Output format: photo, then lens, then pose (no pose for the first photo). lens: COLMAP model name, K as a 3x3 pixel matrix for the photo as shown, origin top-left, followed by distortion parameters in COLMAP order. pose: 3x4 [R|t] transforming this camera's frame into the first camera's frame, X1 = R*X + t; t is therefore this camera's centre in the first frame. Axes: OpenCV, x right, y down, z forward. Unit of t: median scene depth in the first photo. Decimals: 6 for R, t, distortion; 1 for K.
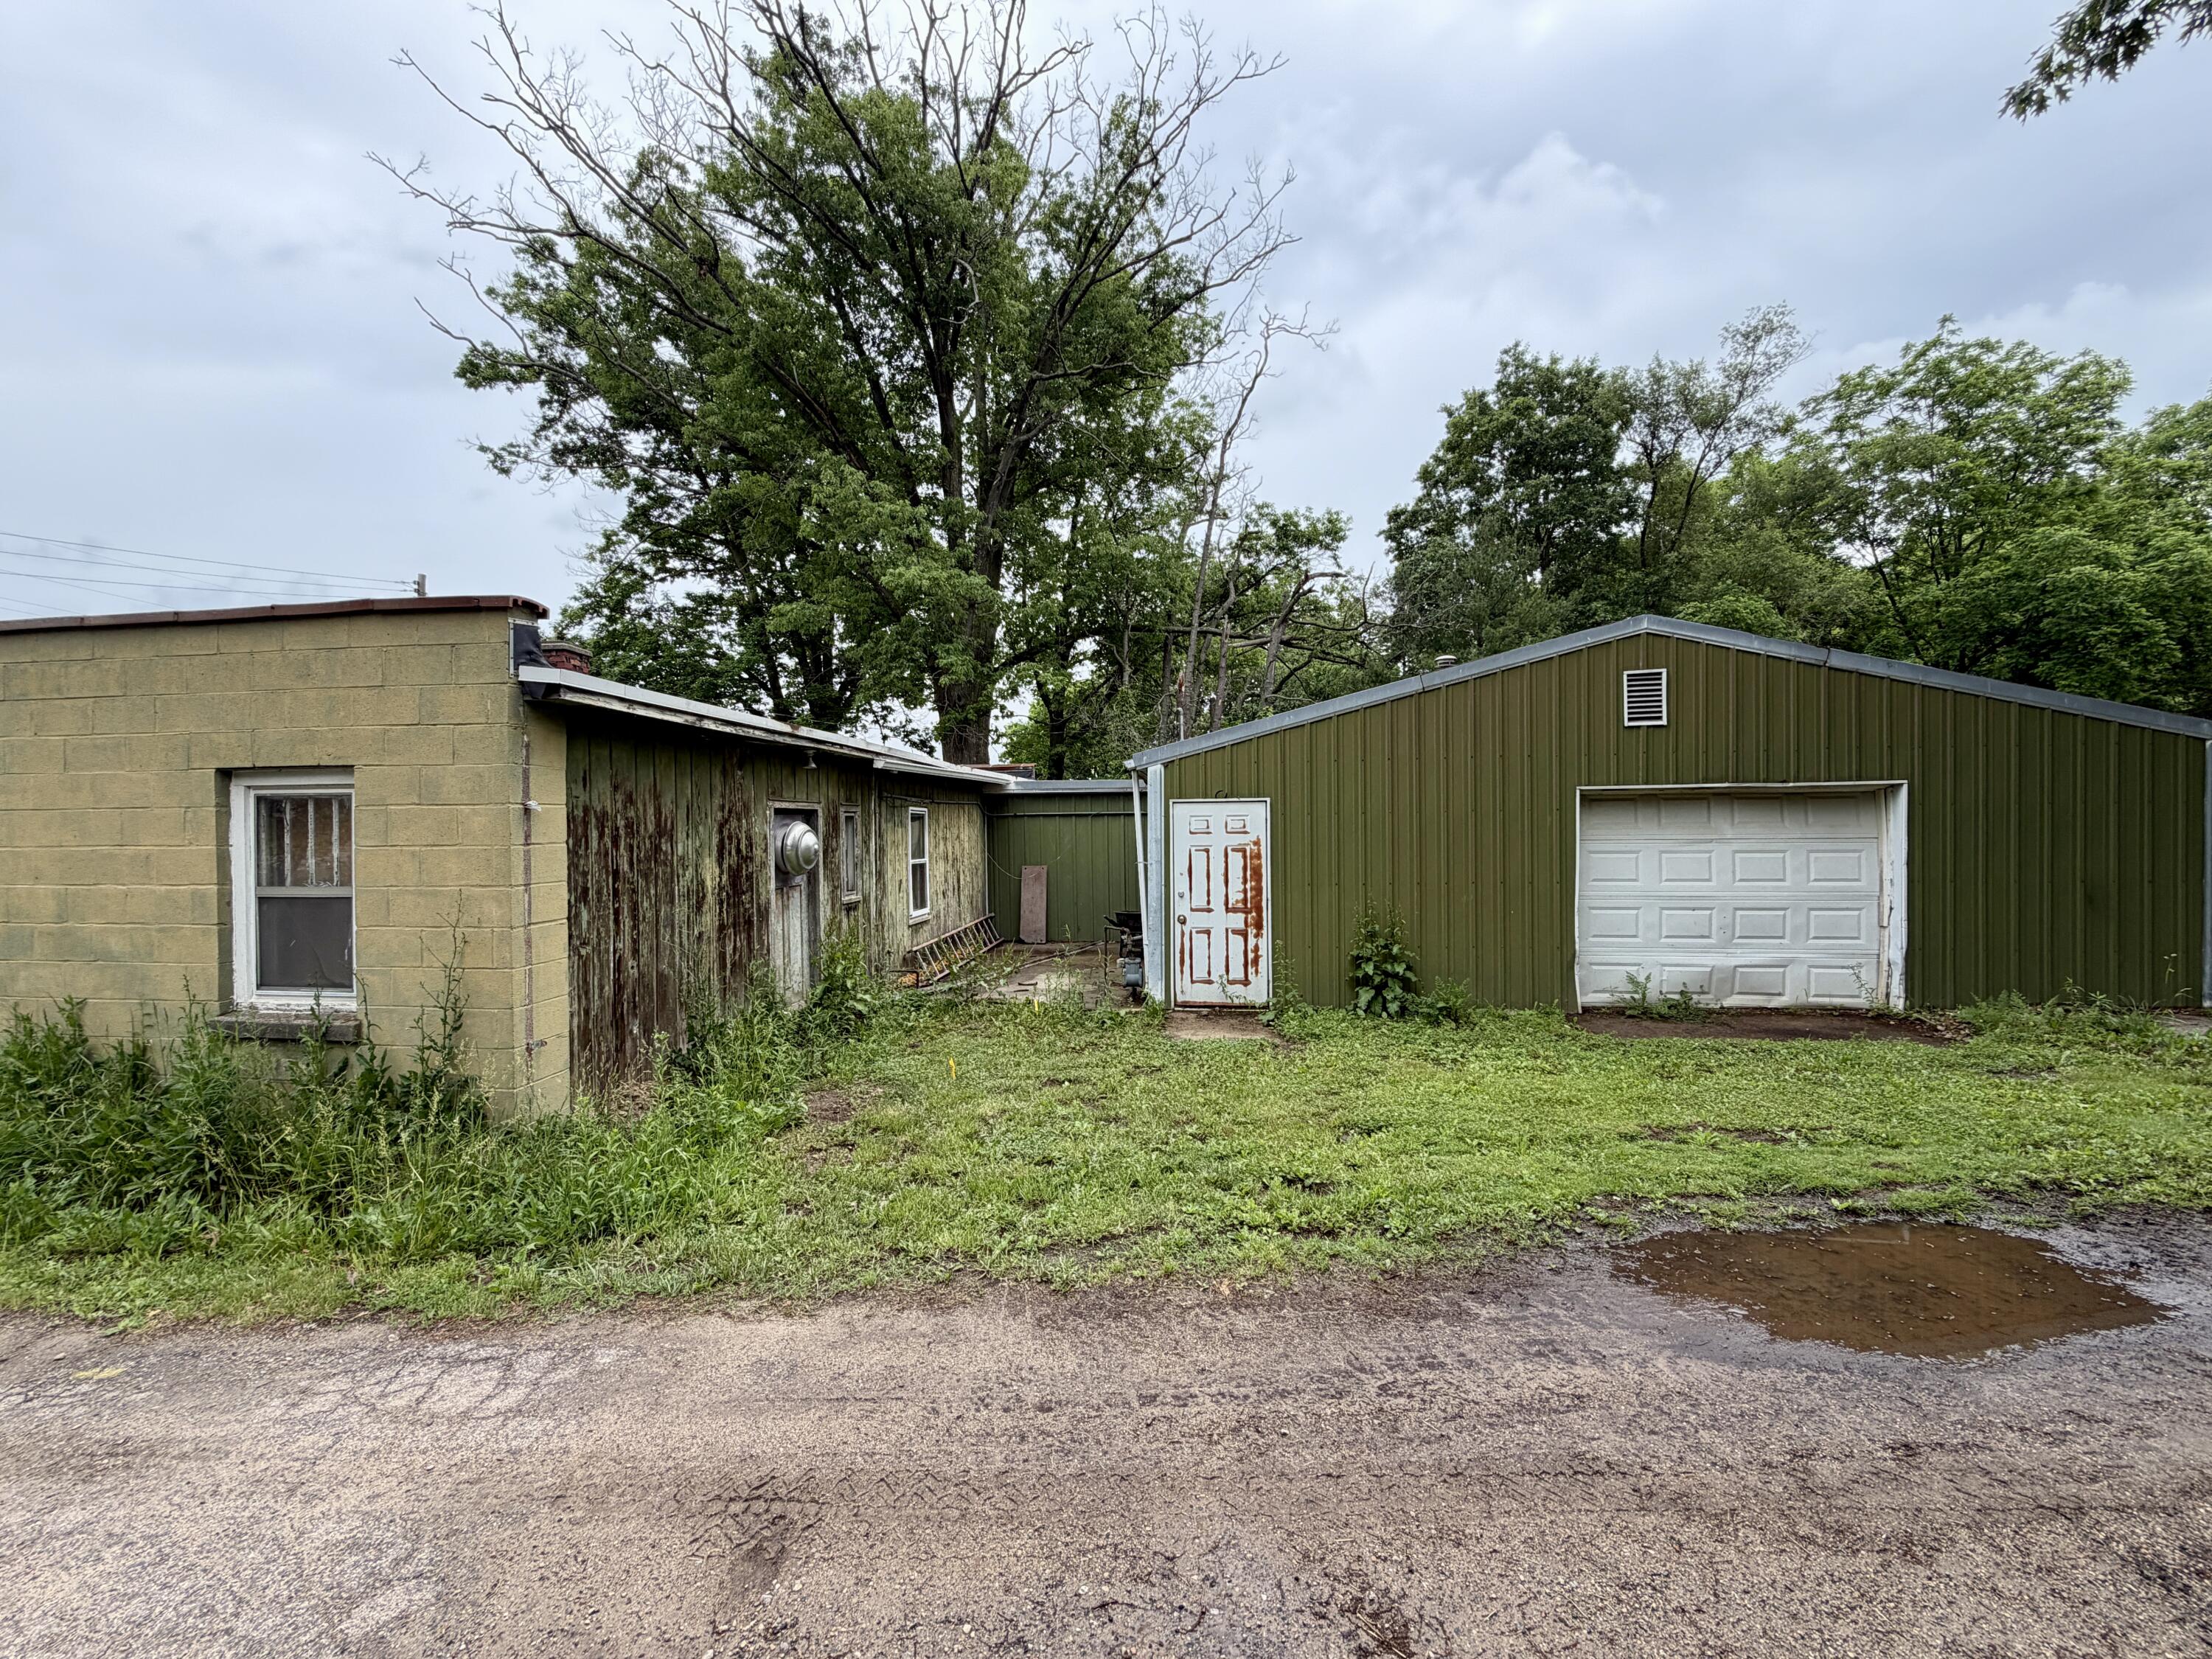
lens RADIAL K [[891.2, 0, 1110.5], [0, 891.2, 829.8], [0, 0, 1]] dist [0.007114, -0.000511]
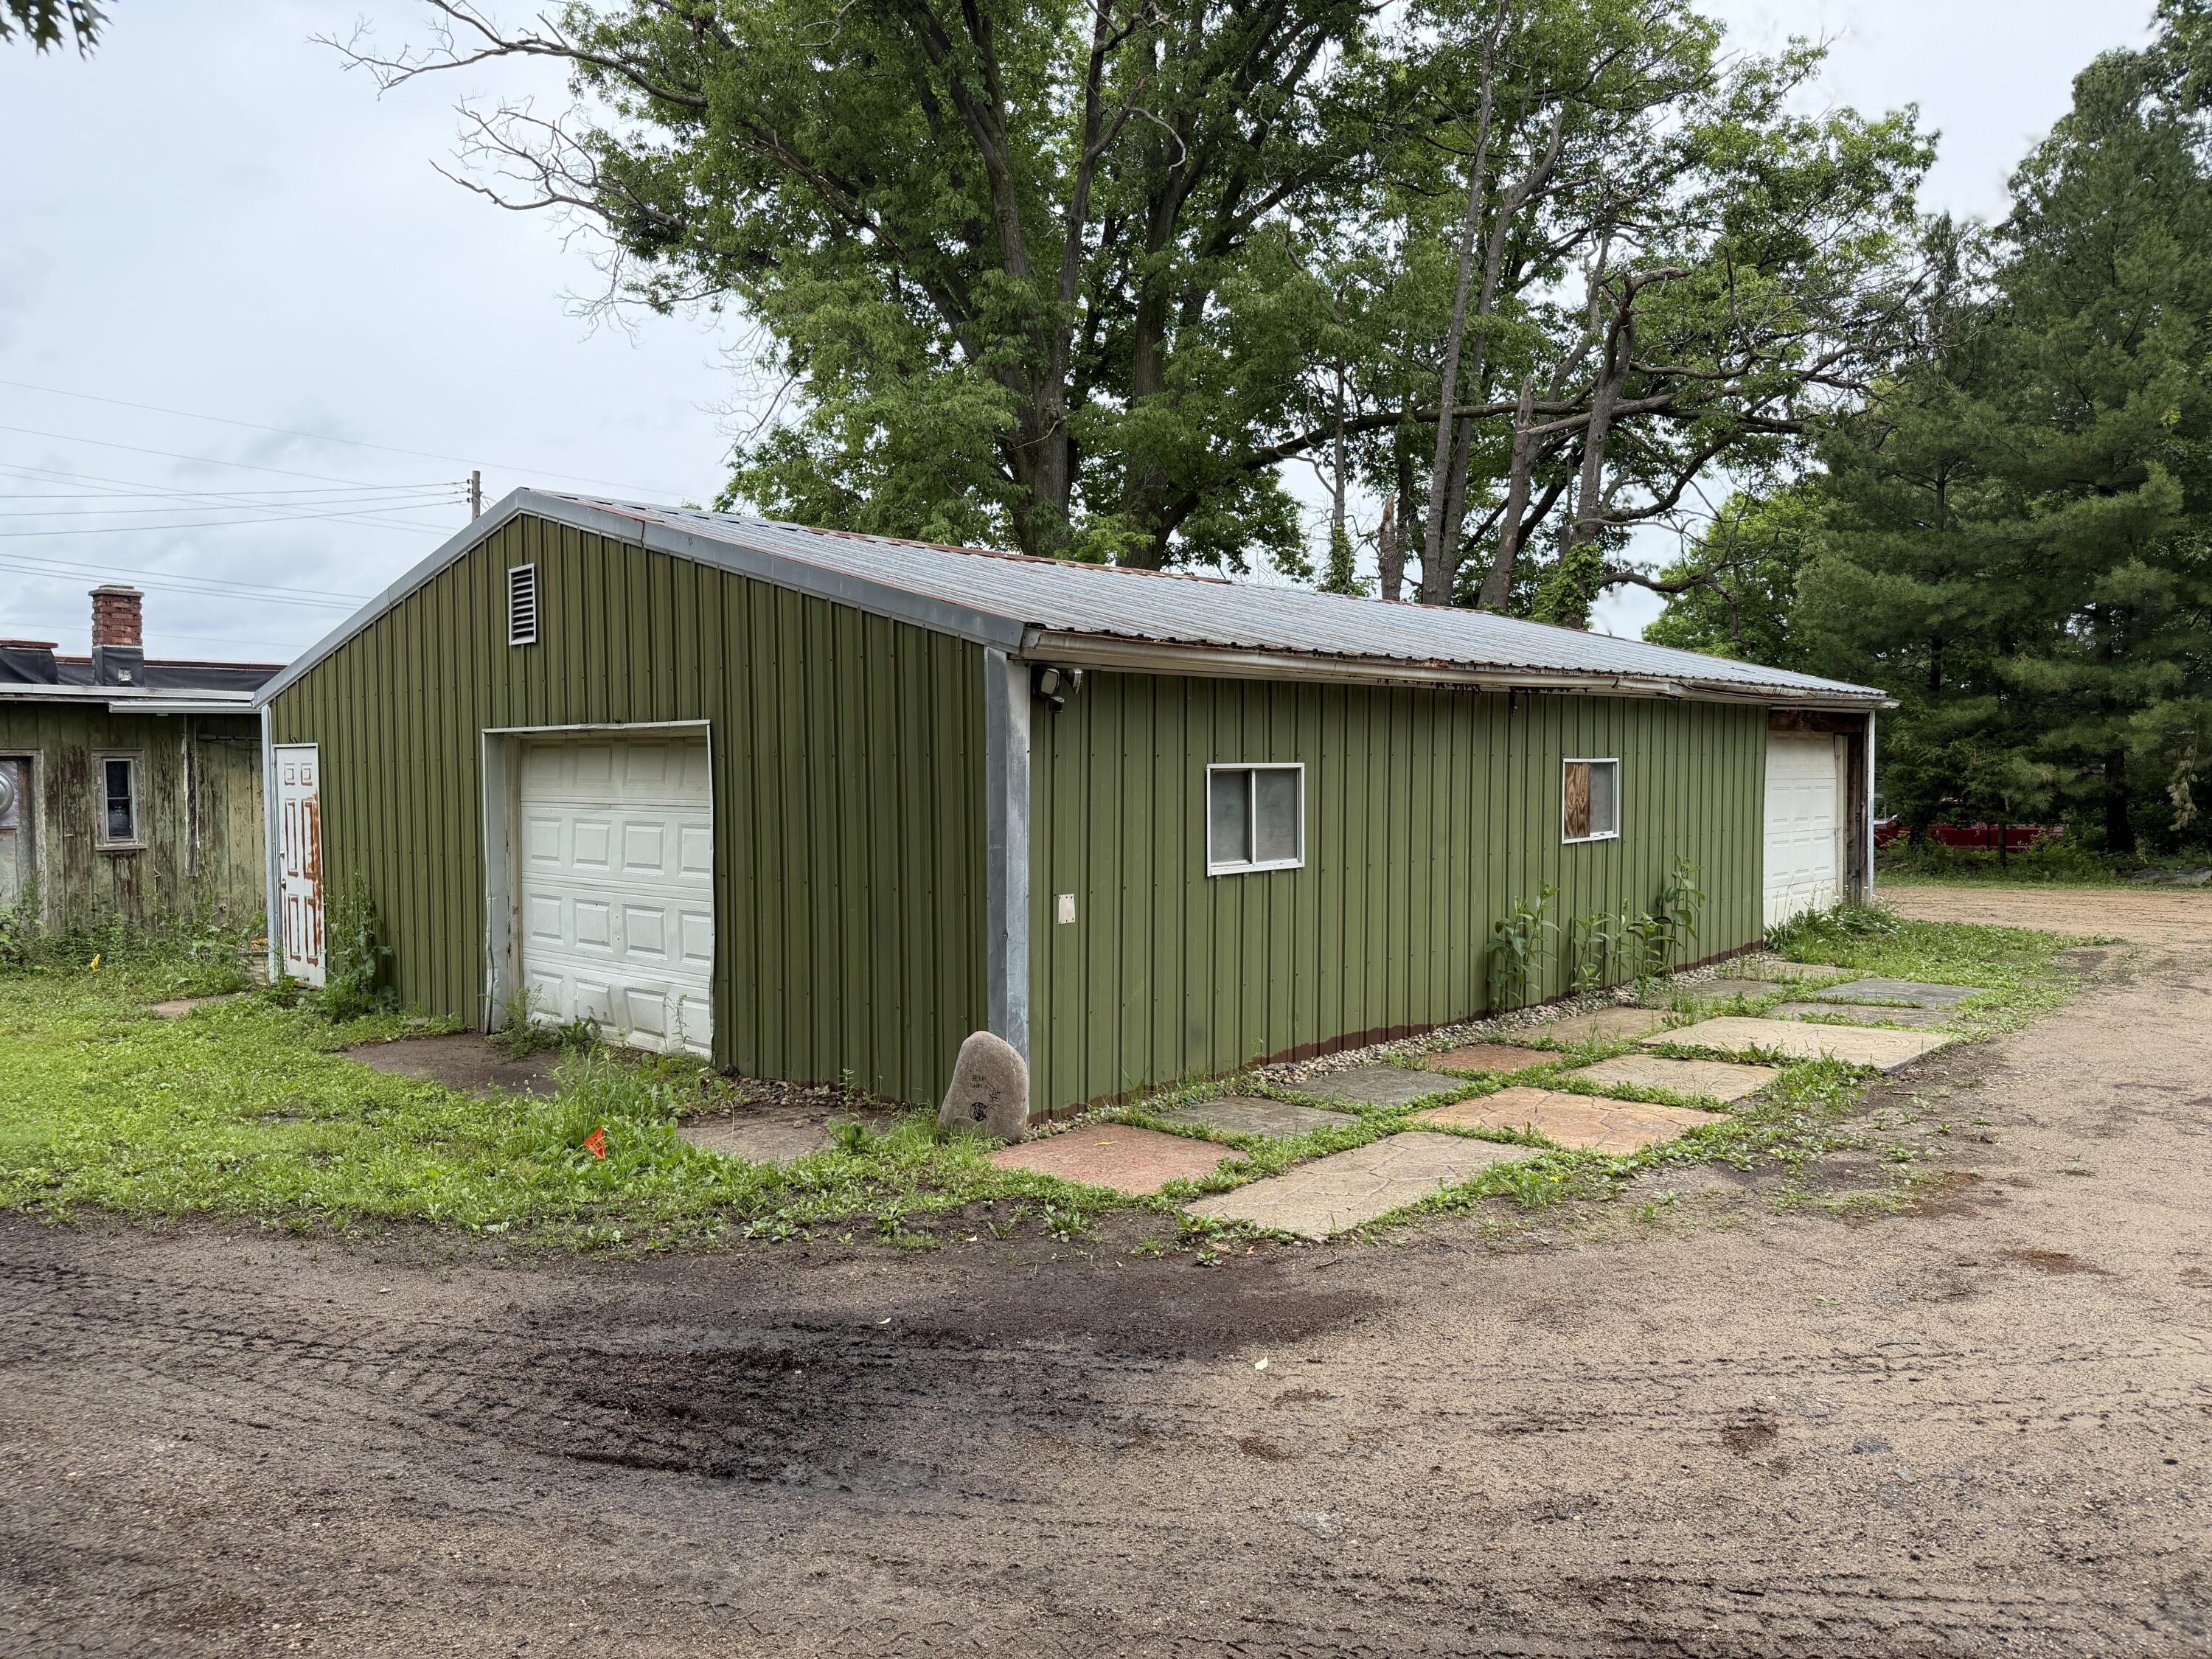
lens RADIAL K [[1567.8, 0, 1110.7], [0, 1567.8, 848.4], [0, 0, 1]] dist [0.023010, -0.028323]
pose [[0.821982, 0.037810, -0.568257, 1.610005], [-0.007154, 0.998401, 0.056082, -0.024989], [0.569469, -0.042033, 0.820938, 0.211804]]
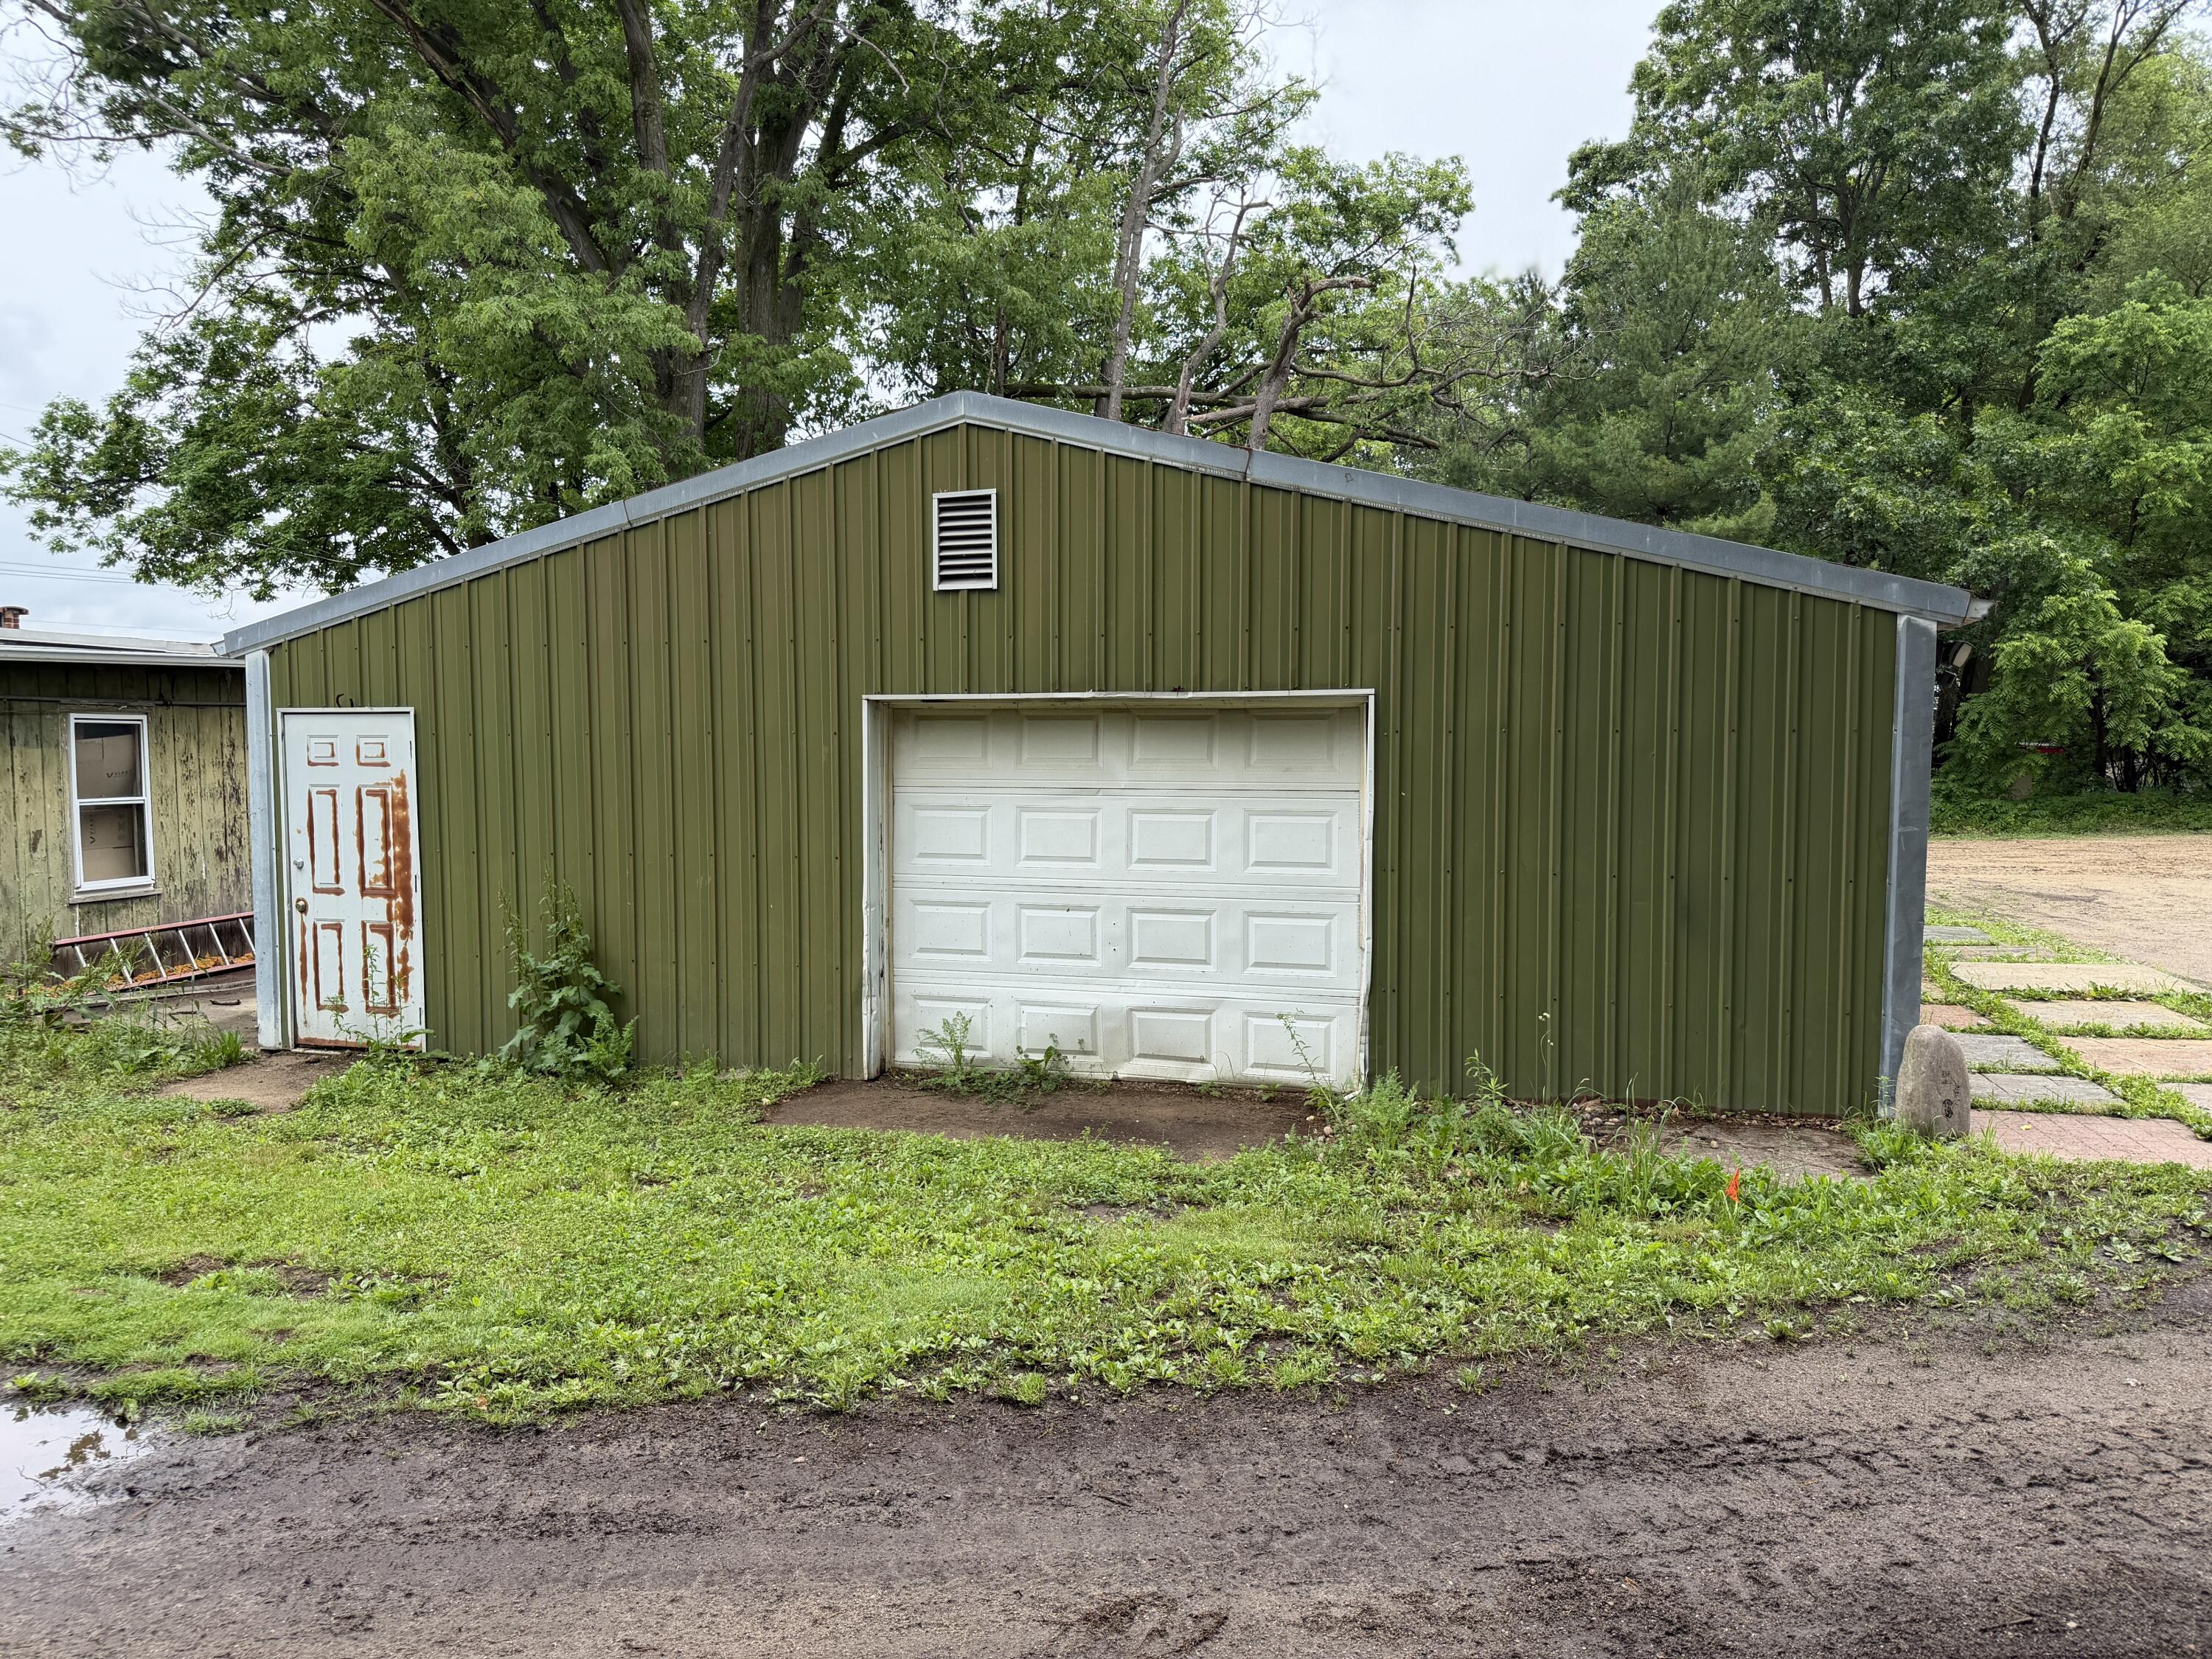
lens RADIAL K [[1567.8, 0, 1093.3], [0, 1567.8, 823.2], [0, 0, 1]] dist [0.023010, -0.028323]
pose [[0.990714, 0.017599, -0.134820, 0.770525], [-0.009954, 0.998315, 0.057173, -0.023107], [0.135599, -0.055300, 0.989219, 0.007273]]
